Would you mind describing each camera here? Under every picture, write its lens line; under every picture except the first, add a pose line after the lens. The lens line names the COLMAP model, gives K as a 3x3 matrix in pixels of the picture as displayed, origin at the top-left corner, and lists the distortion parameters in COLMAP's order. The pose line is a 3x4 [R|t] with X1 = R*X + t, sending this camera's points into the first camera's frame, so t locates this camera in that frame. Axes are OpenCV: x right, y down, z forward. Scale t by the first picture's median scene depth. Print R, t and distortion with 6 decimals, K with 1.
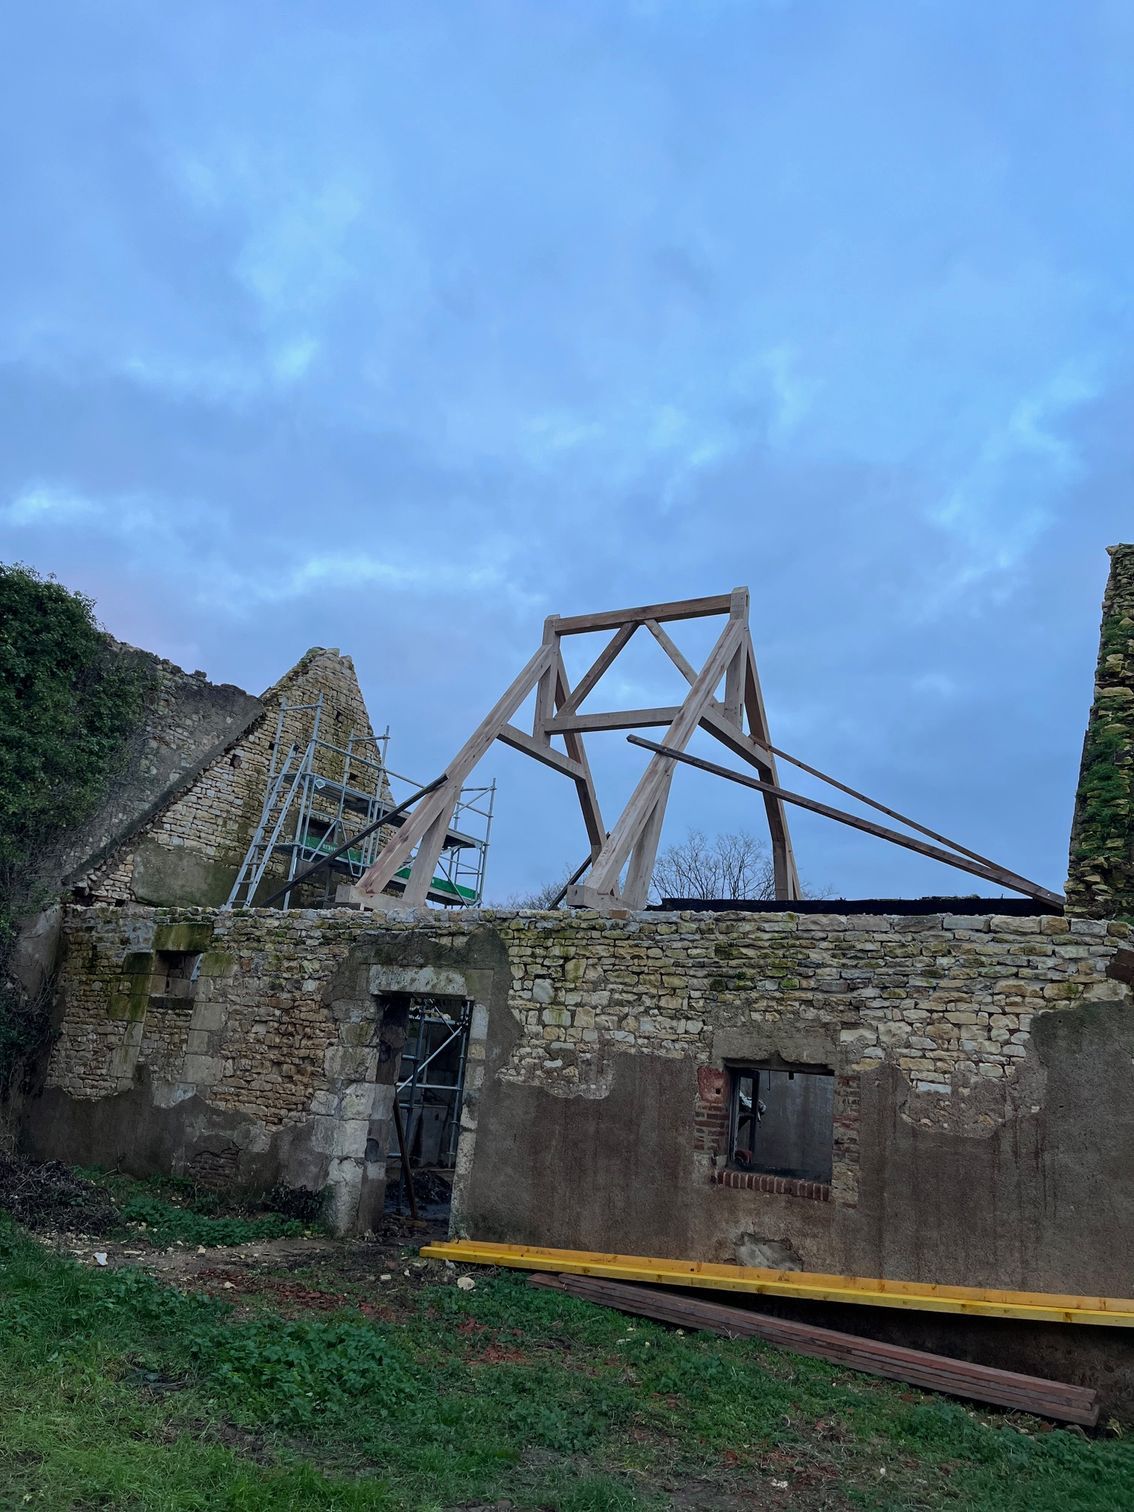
lens RADIAL K [[1103.2, 0, 567.0], [0, 1103.2, 756.0], [0, 0, 1]] dist [0.036802, -0.042614]
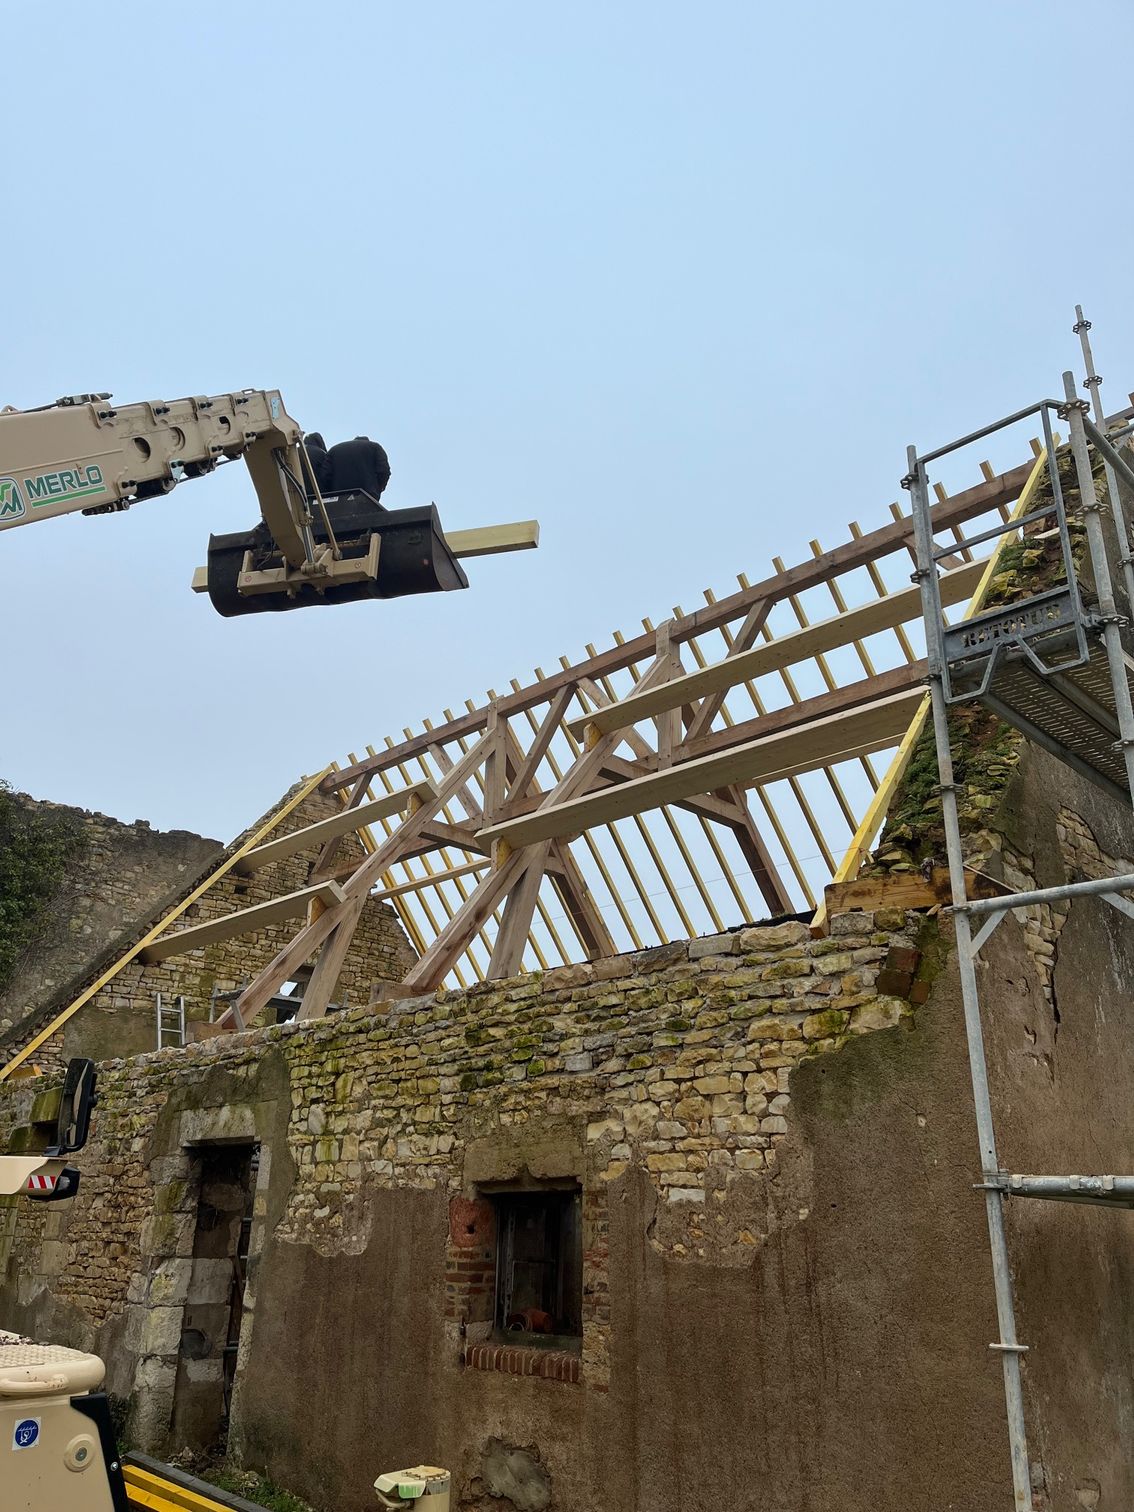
lens RADIAL K [[1103.2, 0, 567.0], [0, 1103.2, 756.0], [0, 0, 1]] dist [0.036802, -0.042614]
pose [[0.965158, -0.171242, -0.197854, 0.360256], [0.143202, 0.978513, -0.148343, 0.103290], [0.219006, 0.114841, 0.968942, 0.242173]]
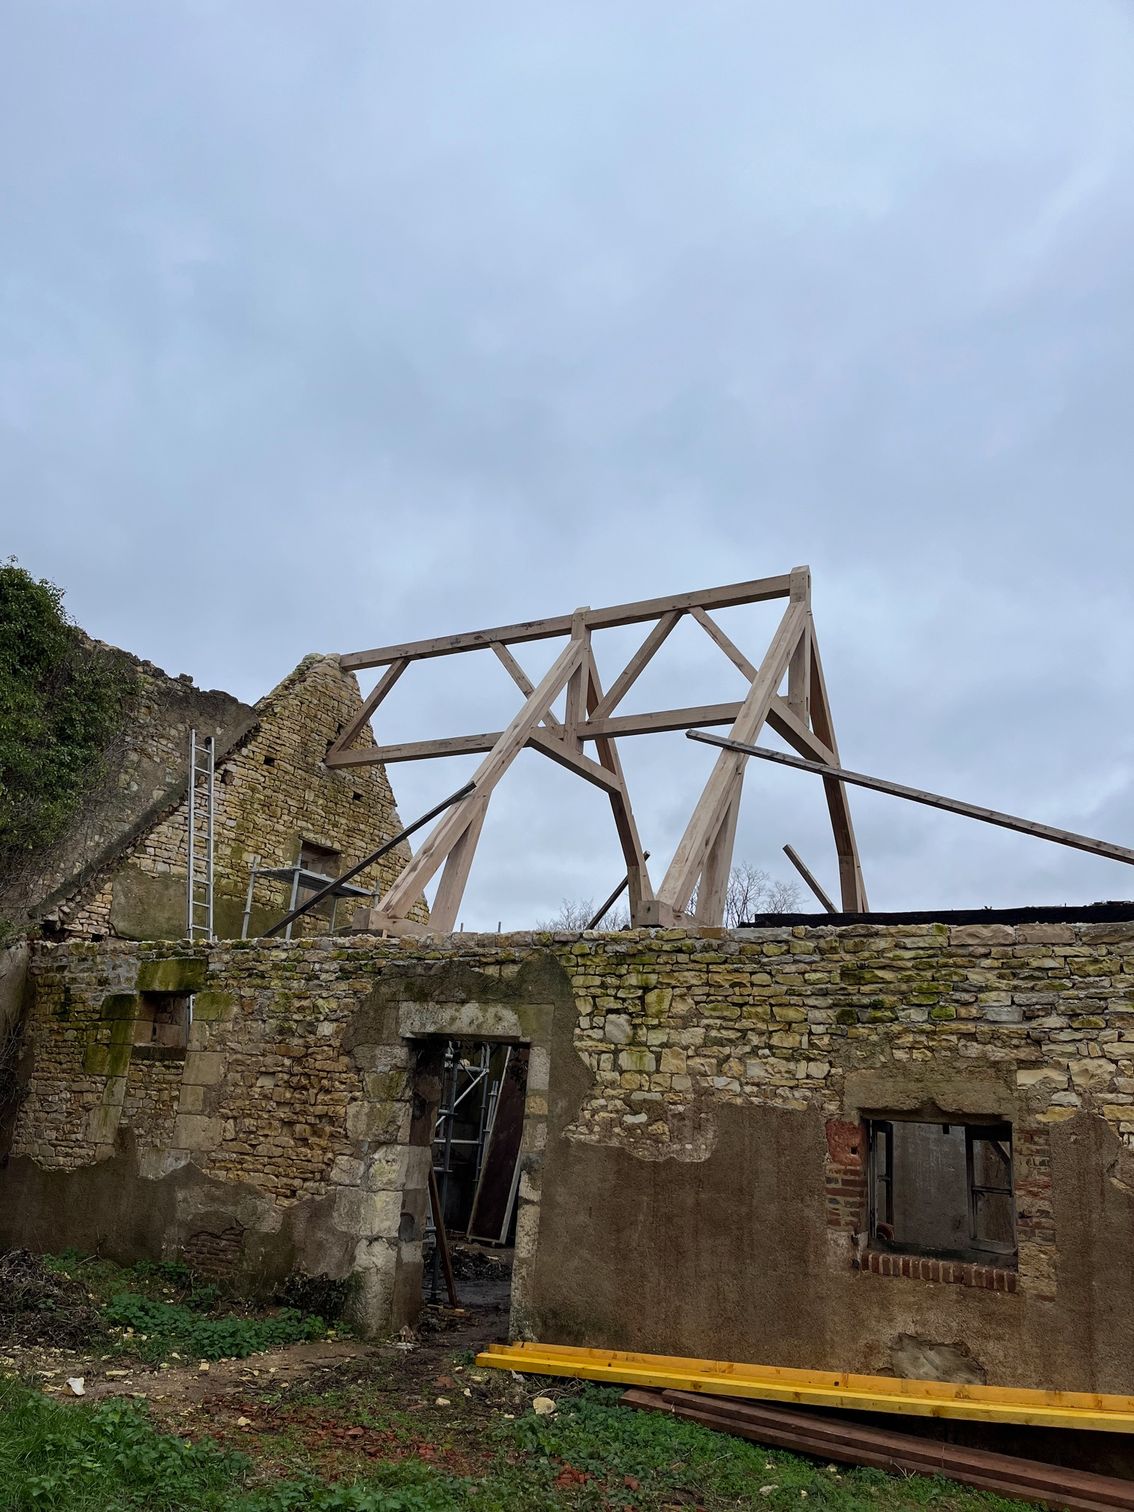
lens RADIAL K [[1107.5, 0, 563.6], [0, 1107.5, 775.3], [0, 0, 1]] dist [0.043328, -0.047249]
pose [[0.999752, -0.017955, 0.013142, -0.070623], [0.018183, 0.999682, -0.017449, 0.039605], [-0.012825, 0.017684, 0.999761, 0.180184]]
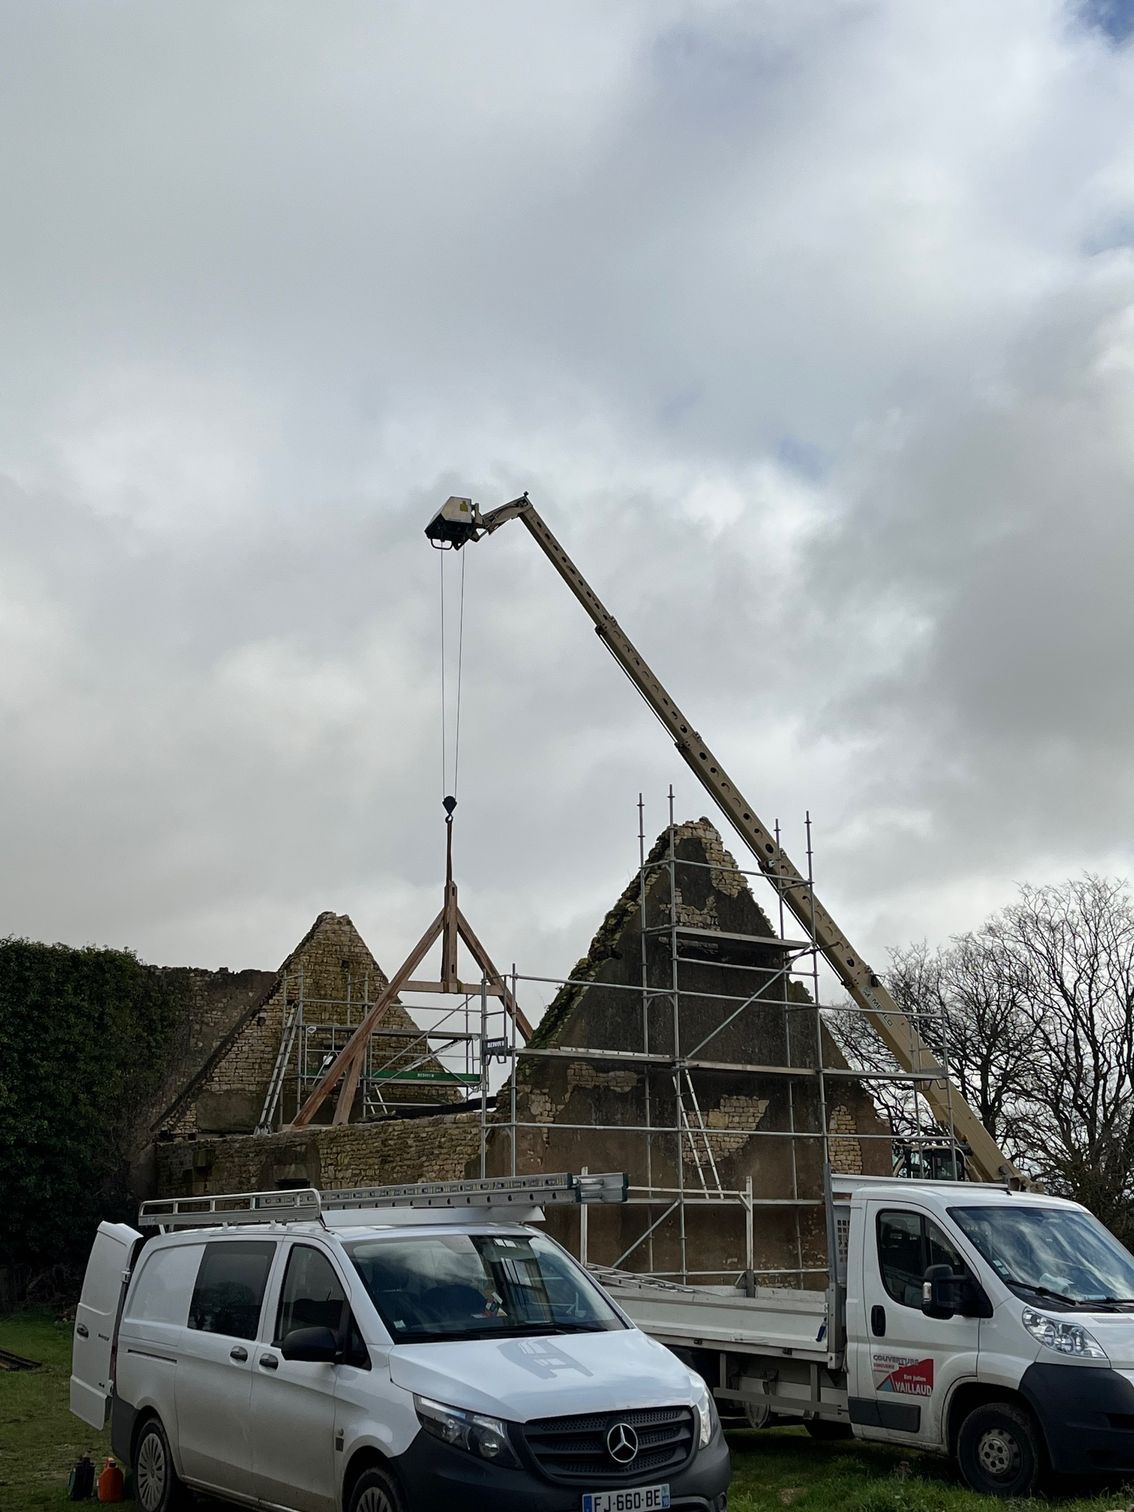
lens RADIAL K [[1648.4, 0, 567.9], [0, 1648.4, 756.3], [0, 0, 1]] dist [0.000144, -0.005324]
pose [[0.919856, -0.206765, -0.333336, 1.419290], [0.206563, 0.977753, -0.036473, -0.286185], [0.333461, -0.035305, 0.942102, -1.447922]]
